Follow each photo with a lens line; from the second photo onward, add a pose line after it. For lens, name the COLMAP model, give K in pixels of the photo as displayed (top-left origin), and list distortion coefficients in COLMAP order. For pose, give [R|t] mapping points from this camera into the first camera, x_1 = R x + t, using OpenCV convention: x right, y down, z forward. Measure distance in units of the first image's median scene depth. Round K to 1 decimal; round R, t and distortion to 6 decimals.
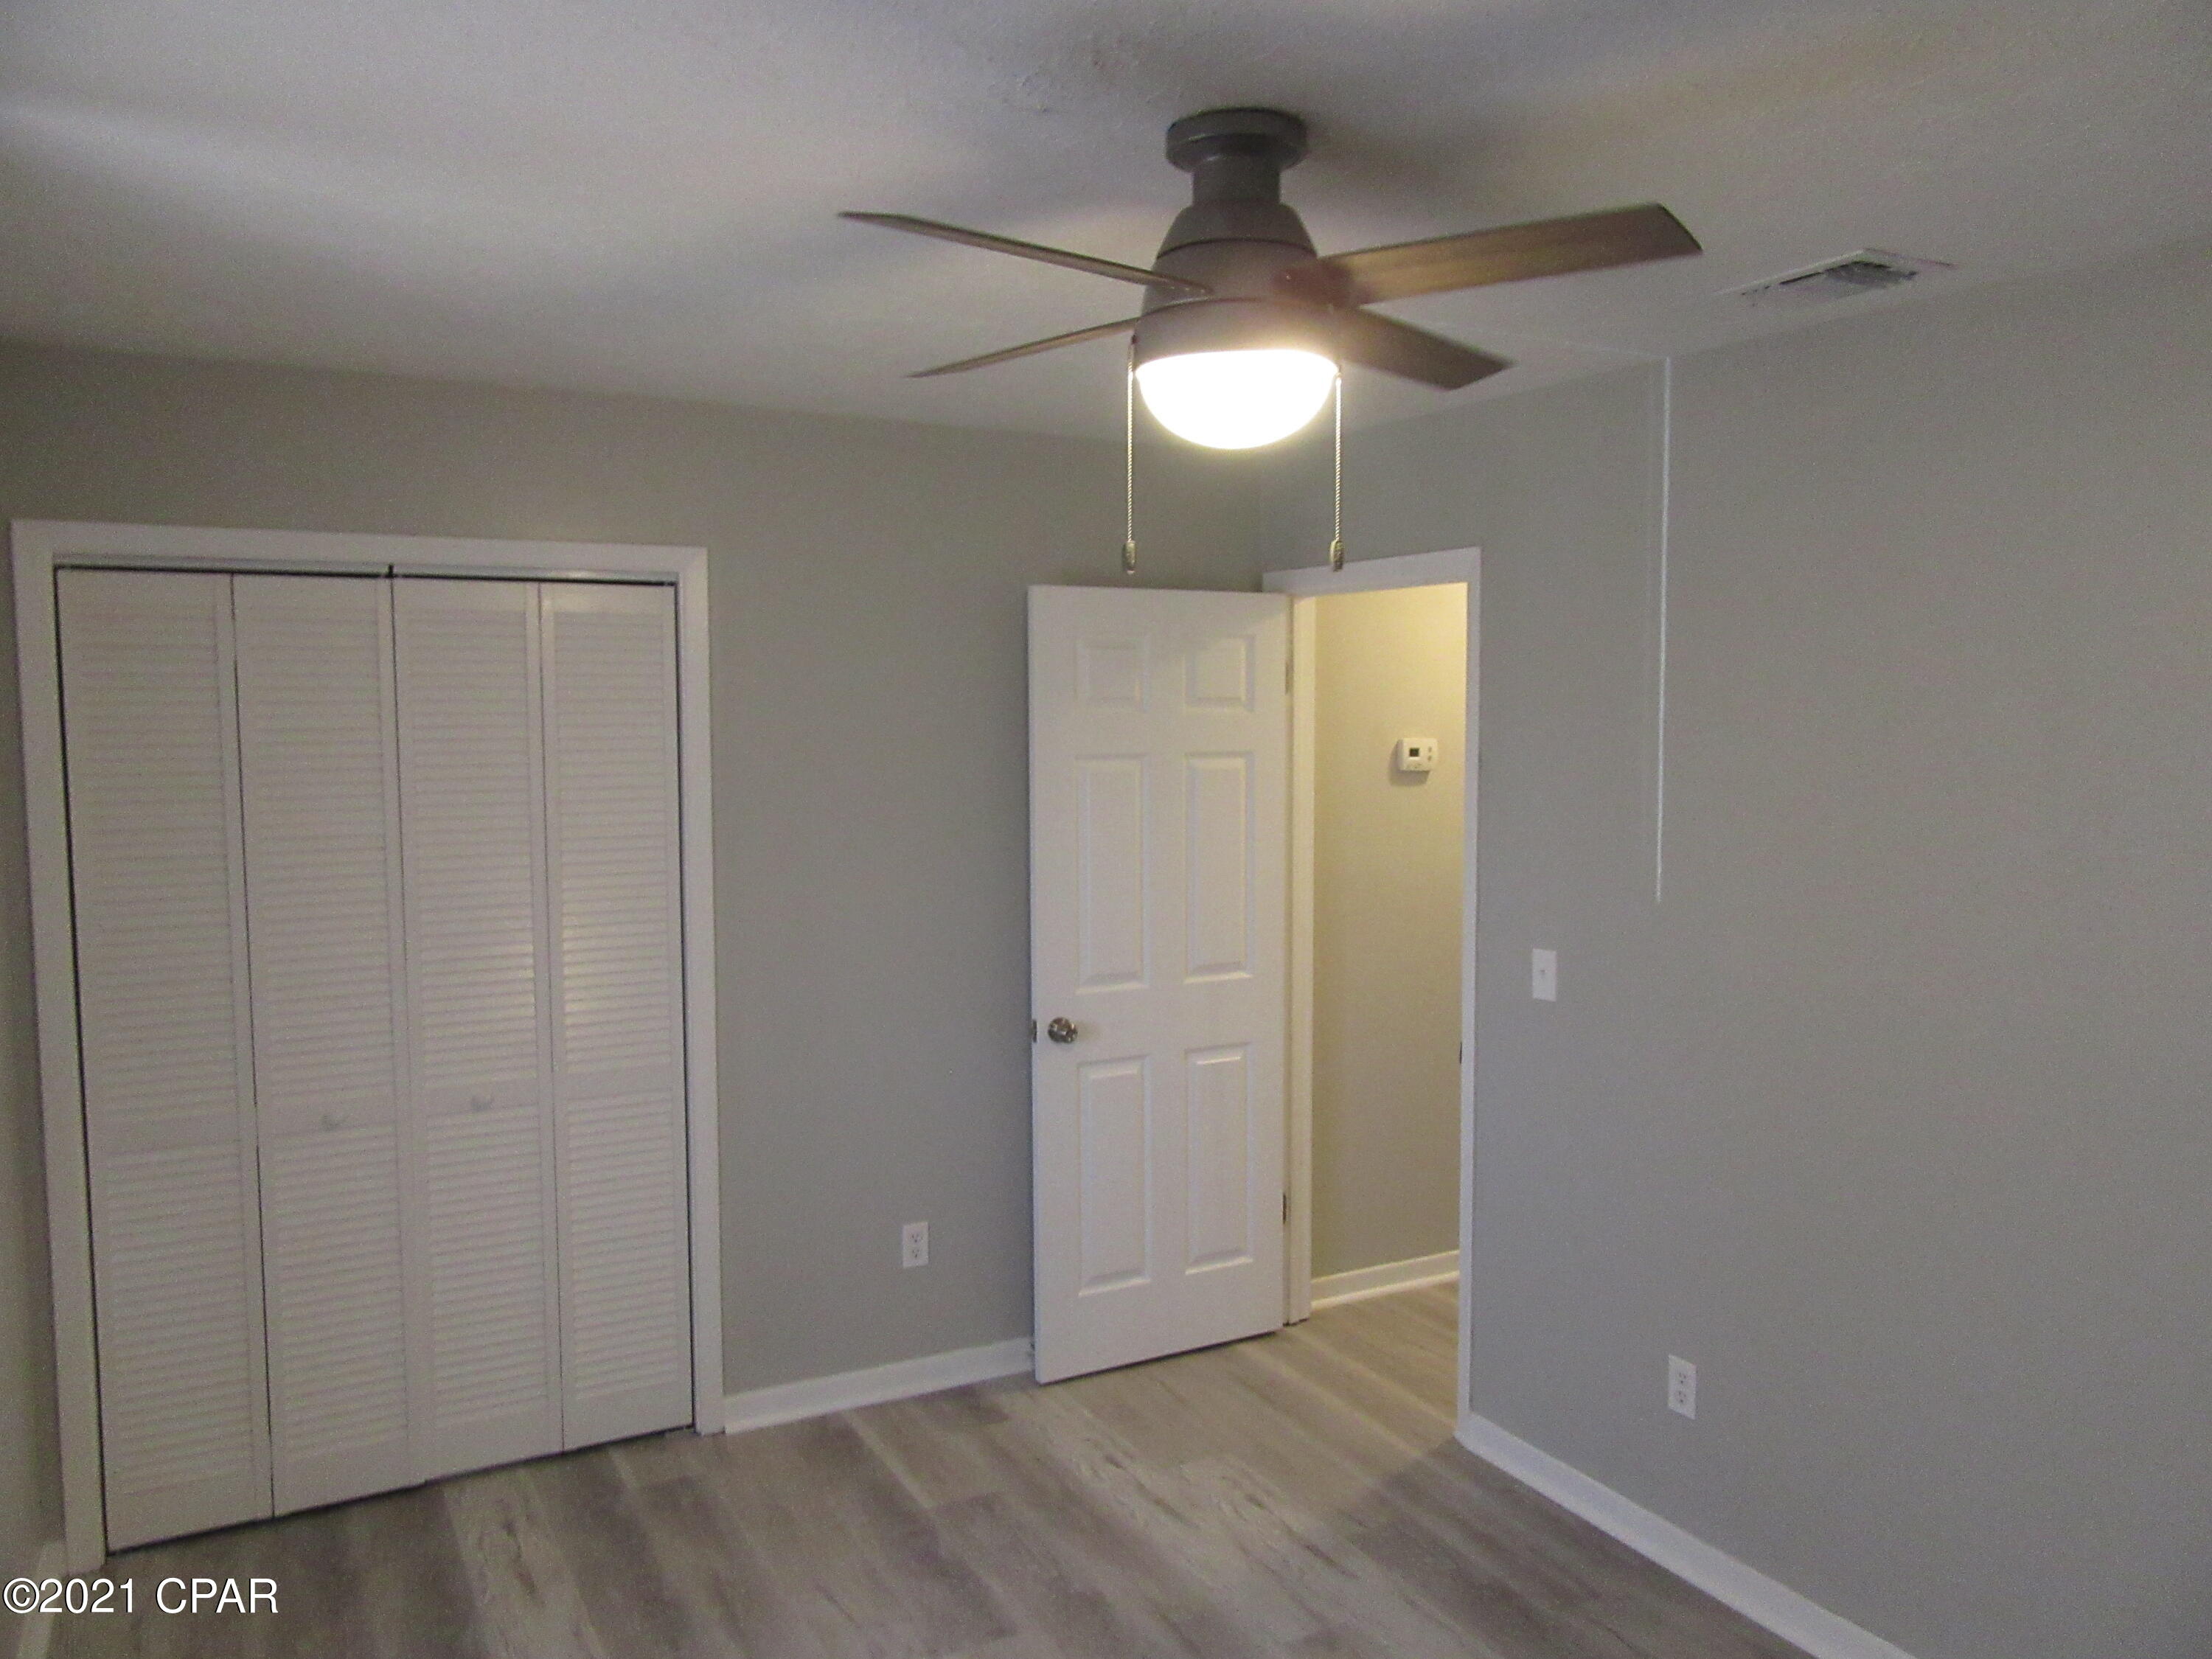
lens RADIAL K [[1675.3, 0, 1110.1], [0, 1675.3, 822.3], [0, 0, 1]] dist [0.010434, 0.003262]
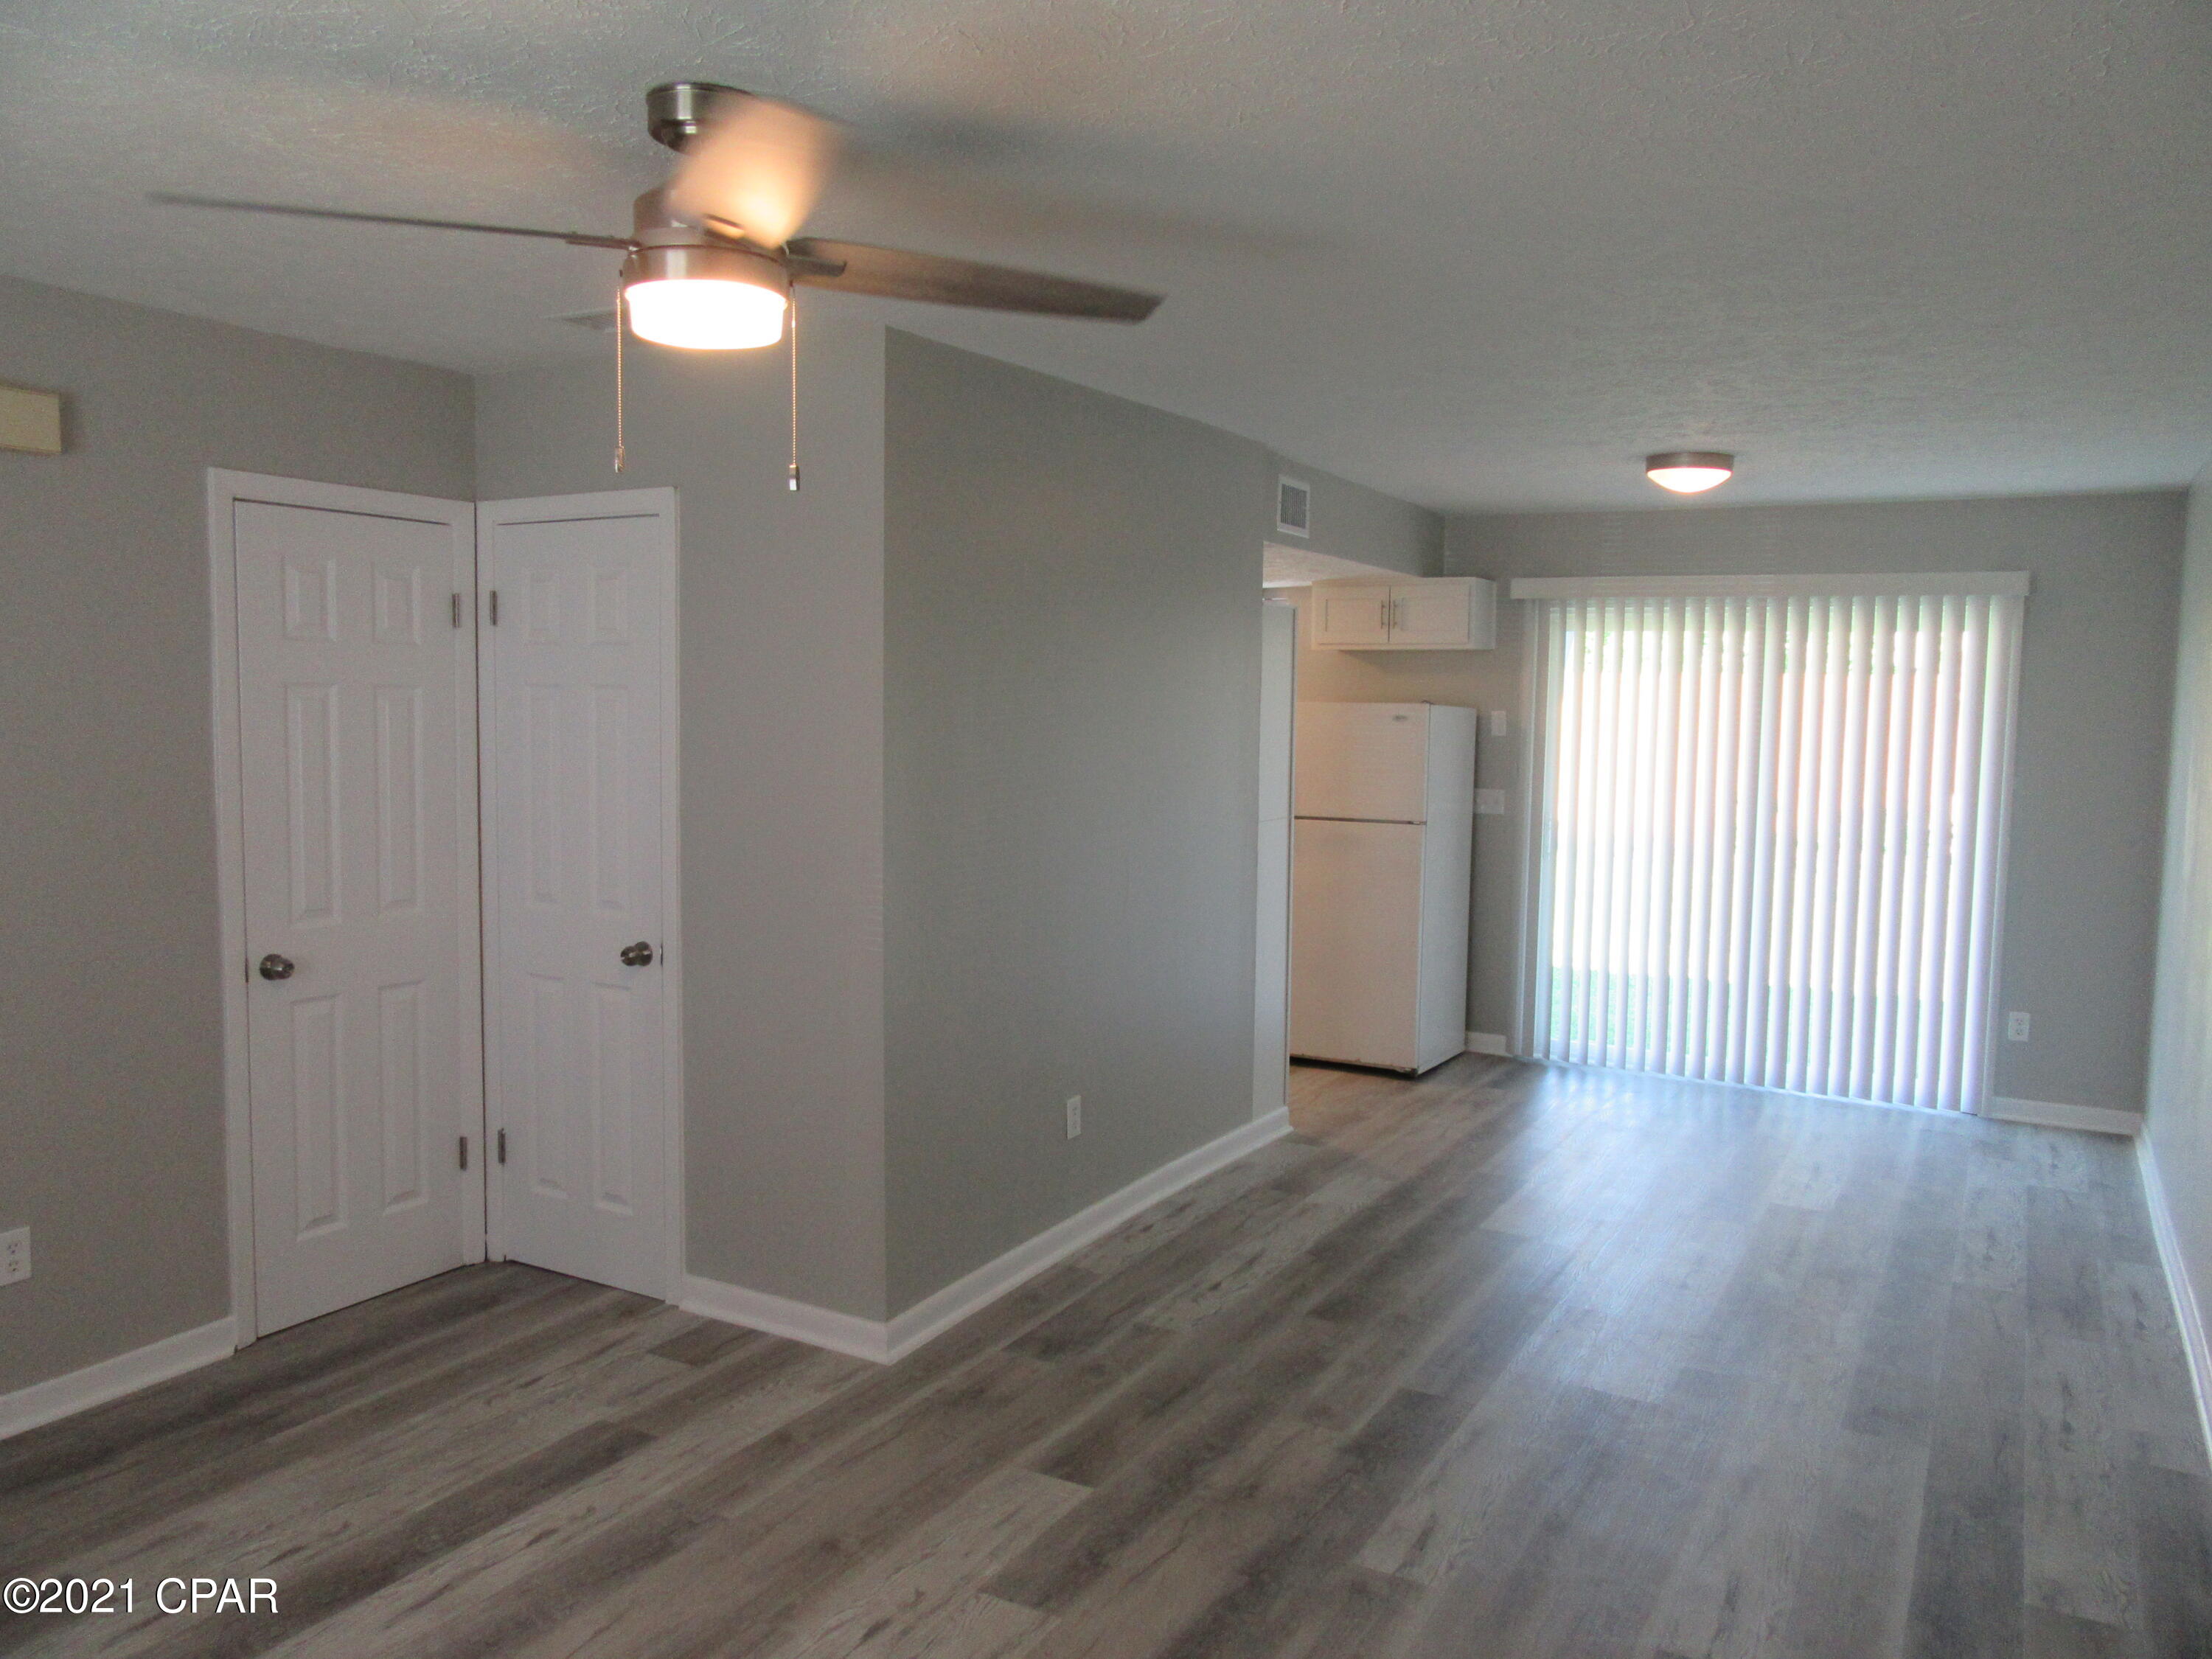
lens RADIAL K [[1675.3, 0, 1110.1], [0, 1675.3, 822.3], [0, 0, 1]] dist [0.010434, 0.003262]
pose [[0.782787, -0.035008, 0.621304, -0.247008], [0.031505, 0.999365, 0.016617, 0.041628], [-0.621492, 0.006567, 0.783393, -0.039161]]
